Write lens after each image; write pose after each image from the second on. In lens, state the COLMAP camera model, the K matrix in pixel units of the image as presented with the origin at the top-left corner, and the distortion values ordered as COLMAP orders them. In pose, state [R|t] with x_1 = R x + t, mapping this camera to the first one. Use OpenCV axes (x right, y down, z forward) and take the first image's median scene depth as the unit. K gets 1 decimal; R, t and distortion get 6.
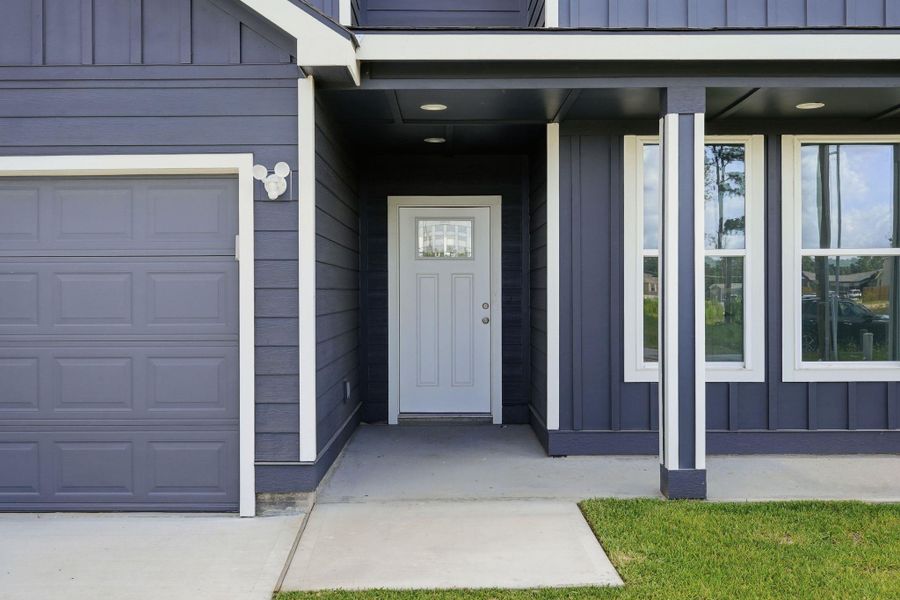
lens RADIAL K [[857.4, 0, 422.3], [0, 857.4, 295.0], [0, 0, 1]] dist [0.010526, 0.012413]
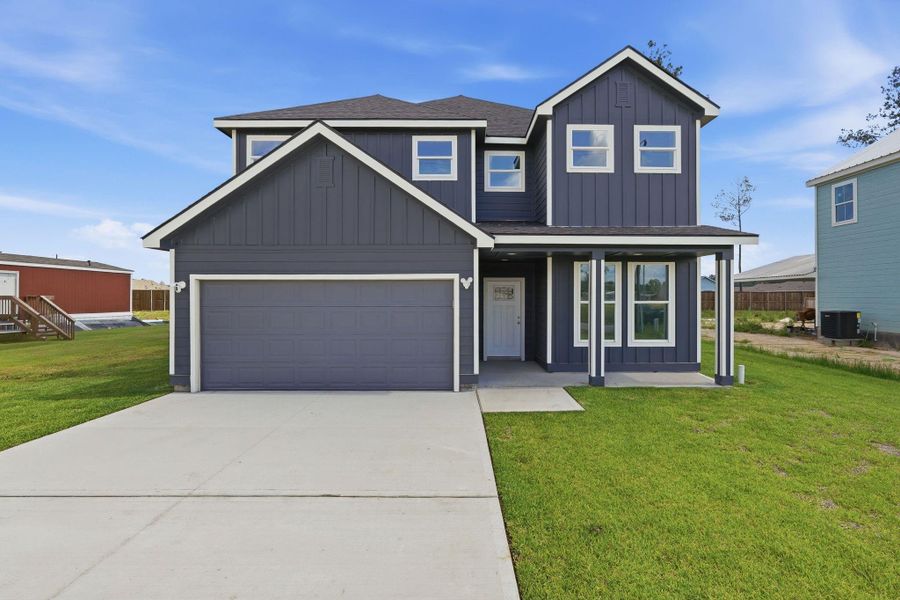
lens RADIAL K [[387.1, 0, 466.8], [0, 387.1, 298.9], [0, 0, 1]] dist [-0.000827, 0.000621]
pose [[0.999759, 0.003162, 0.021719, -0.187196], [-0.003086, 0.999989, -0.003511, -0.065444], [-0.021730, 0.003443, 0.999758, -0.361172]]
